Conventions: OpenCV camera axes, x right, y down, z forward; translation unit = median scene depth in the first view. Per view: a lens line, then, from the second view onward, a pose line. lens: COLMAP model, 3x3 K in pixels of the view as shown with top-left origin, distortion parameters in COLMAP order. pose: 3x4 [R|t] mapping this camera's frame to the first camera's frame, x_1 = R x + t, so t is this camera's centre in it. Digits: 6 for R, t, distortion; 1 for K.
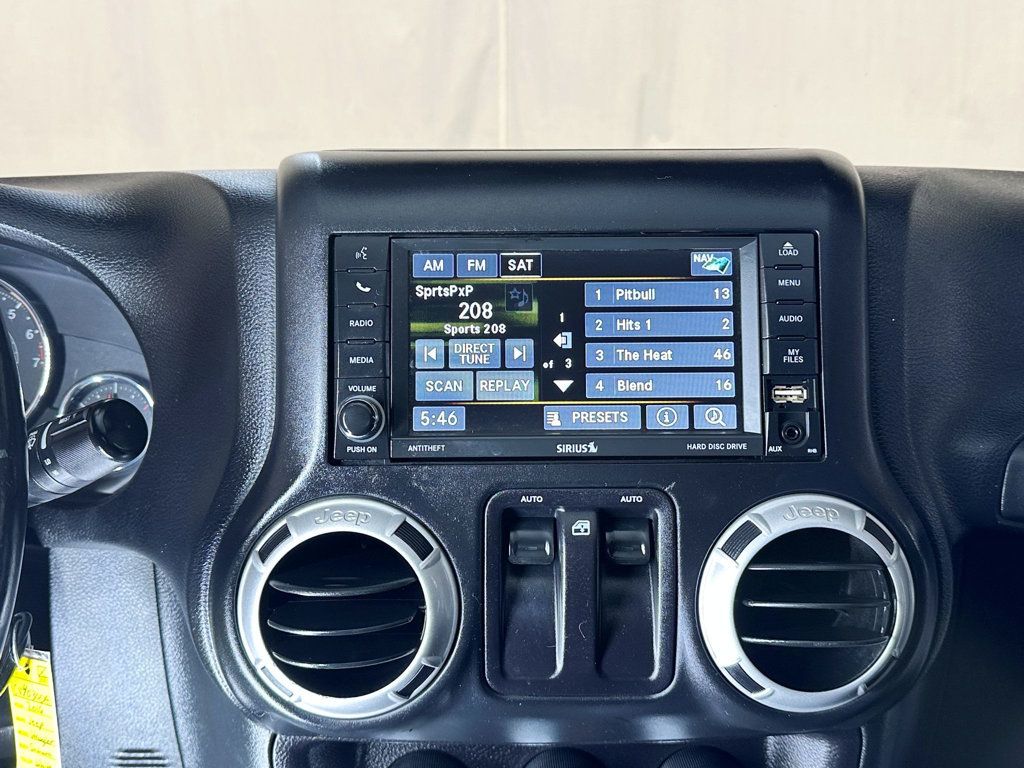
lens RADIAL K [[1016.6, 0, 519.6], [0, 1016.6, 379.7], [0, 0, 1]] dist [0.190844, -0.470293]
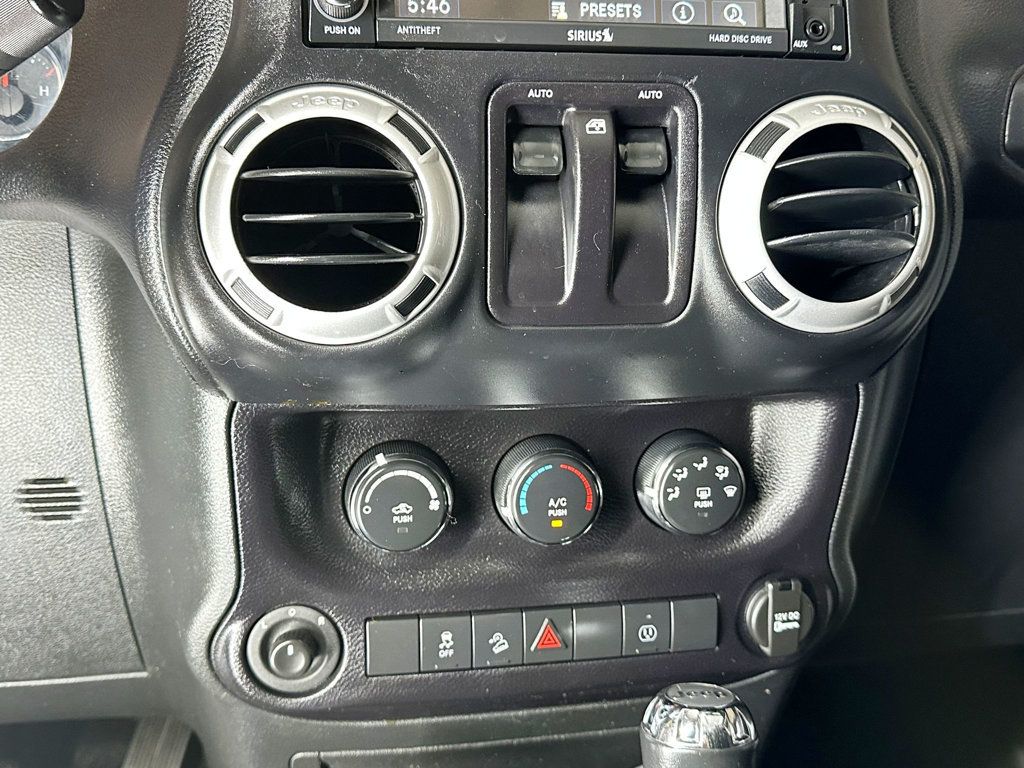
lens RADIAL K [[1016.6, 0, 519.6], [0, 1016.6, 379.7], [0, 0, 1]] dist [0.190844, -0.470293]
pose [[0.988307, -0.019306, 0.151249, -0.142214], [0.012987, 0.999005, 0.042655, 0.319296], [-0.151922, -0.040192, 0.987575, 0.112185]]
